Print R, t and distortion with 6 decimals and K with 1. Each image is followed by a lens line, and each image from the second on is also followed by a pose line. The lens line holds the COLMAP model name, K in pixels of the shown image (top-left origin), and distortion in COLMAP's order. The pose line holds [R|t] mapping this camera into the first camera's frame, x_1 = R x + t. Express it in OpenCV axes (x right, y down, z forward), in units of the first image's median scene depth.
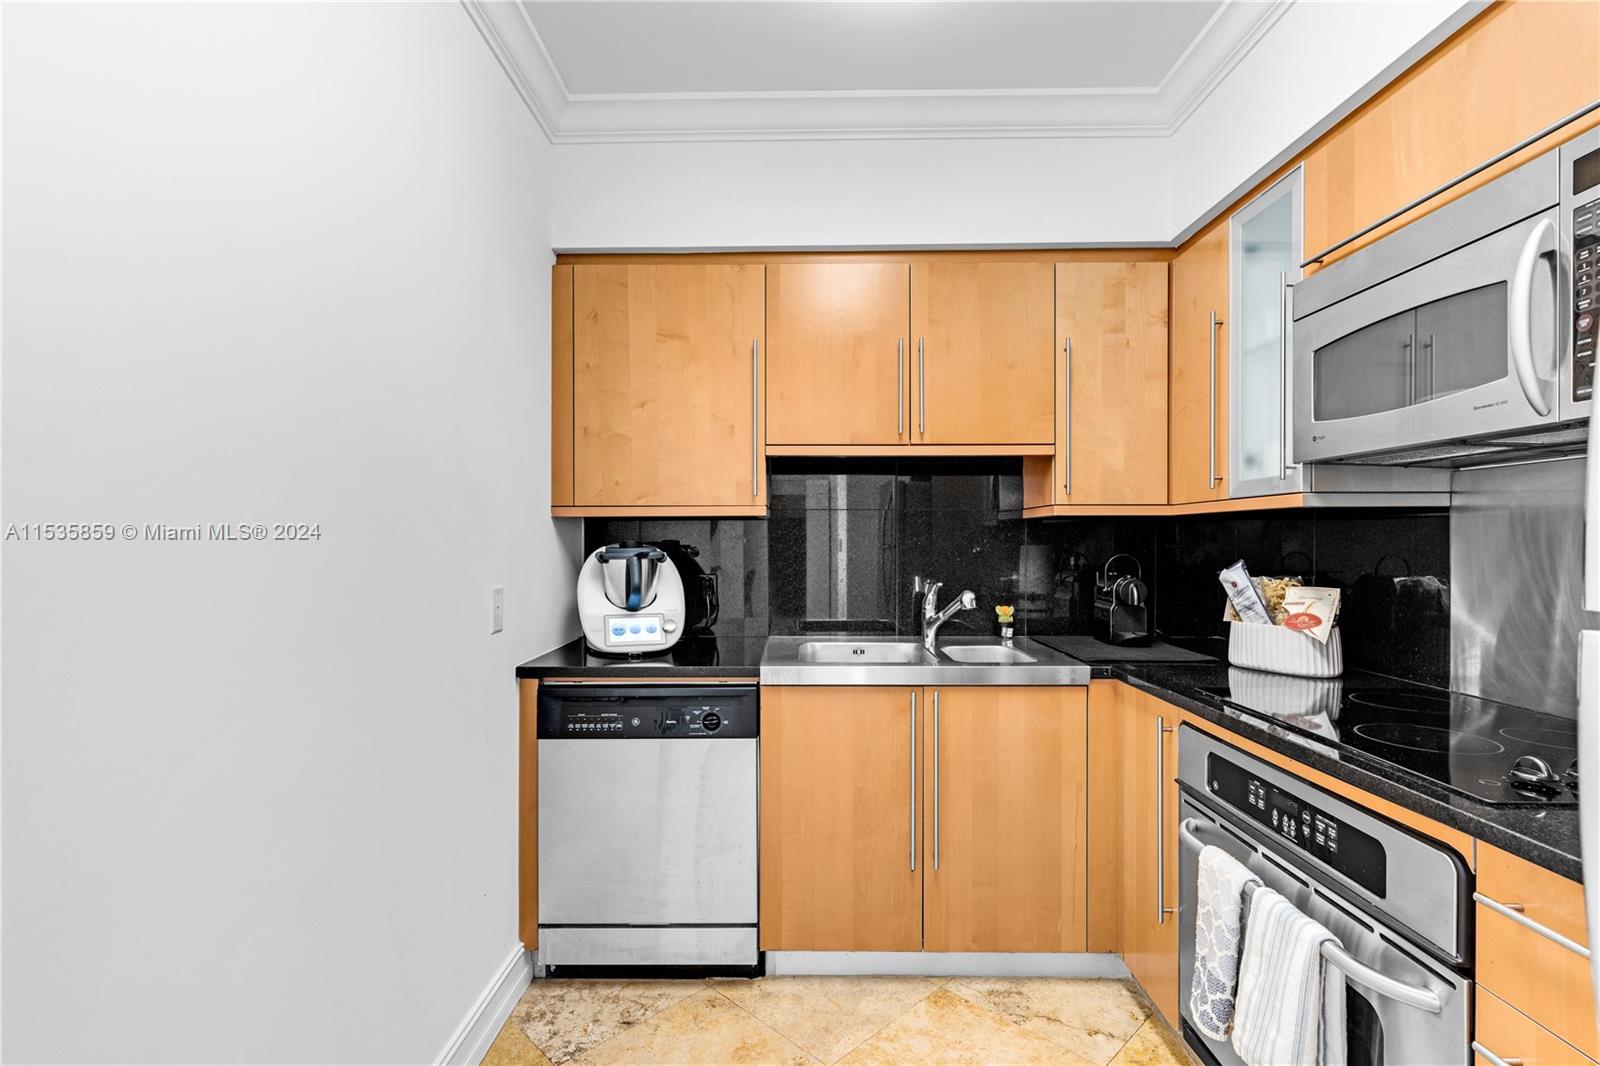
lens RADIAL K [[767.4, 0, 792.2], [0, 767.4, 541.9], [0, 0, 1]] dist [0.000168, 0.000143]
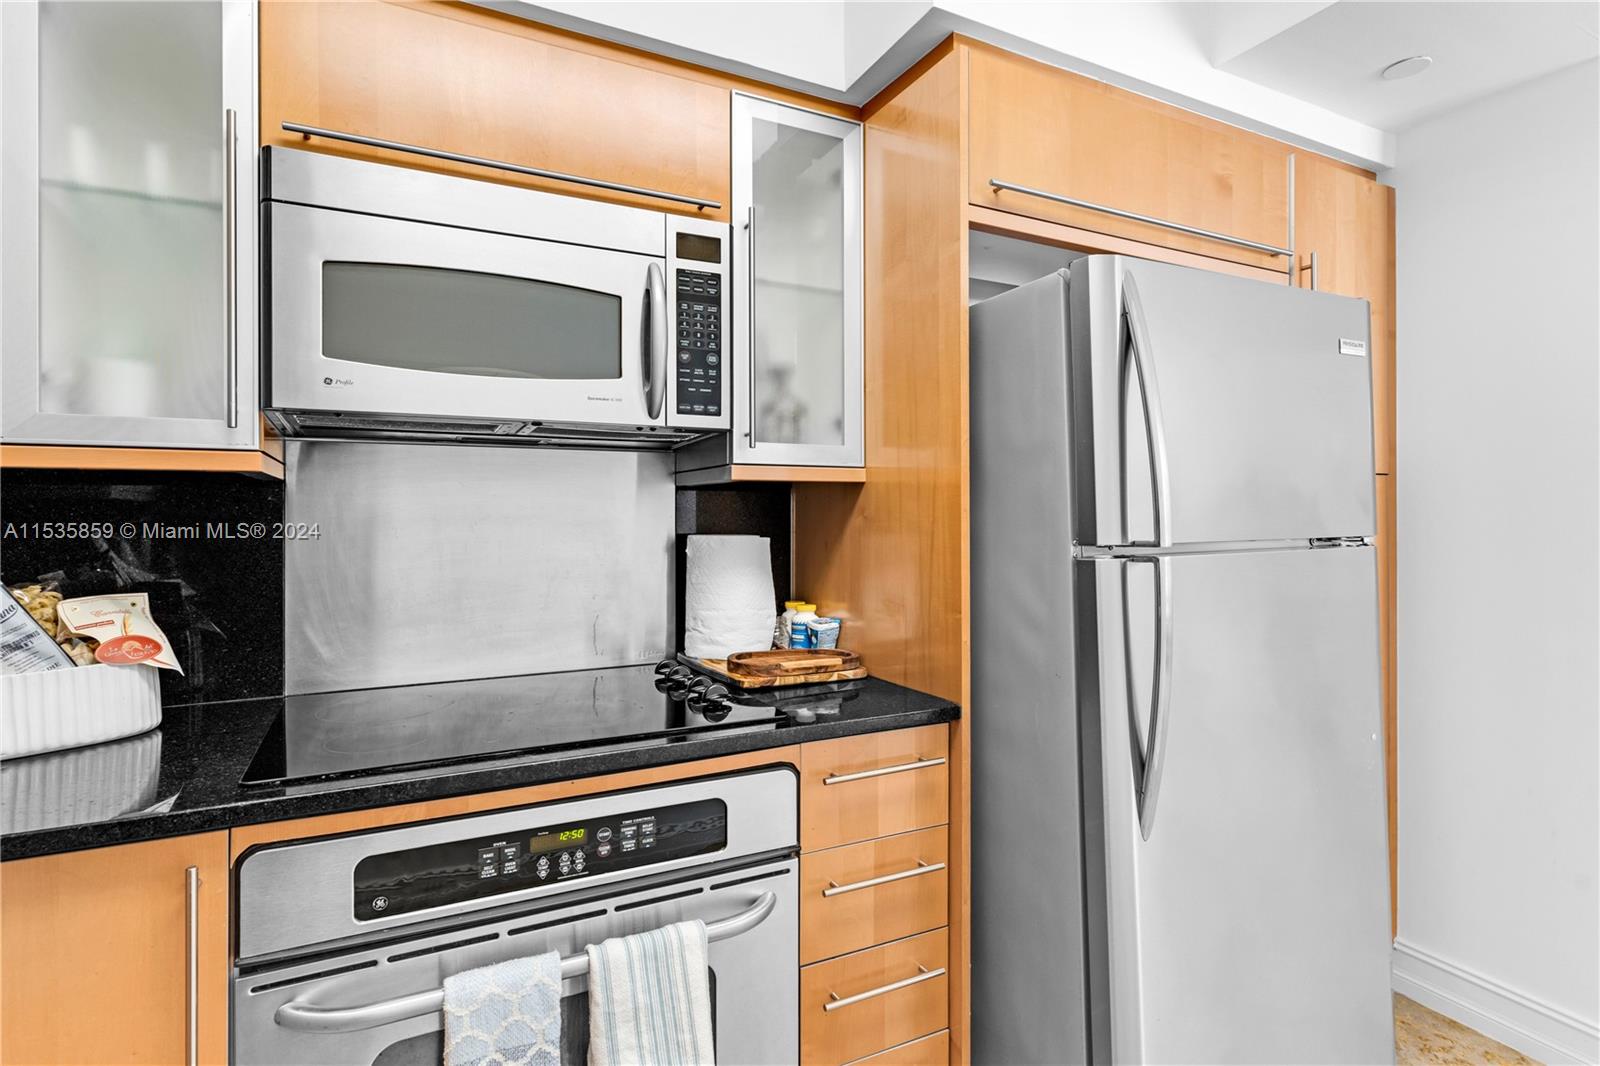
lens RADIAL K [[790.1, 0, 796.8], [0, 790.1, 502.8], [0, 0, 1]] dist [-0.000773, 0.000248]
pose [[-0.450447, 0.010056, 0.892746, -0.229520], [0.004176, 0.999949, -0.009156, -0.012404], [-0.892793, -0.000396, -0.450466, 1.141267]]
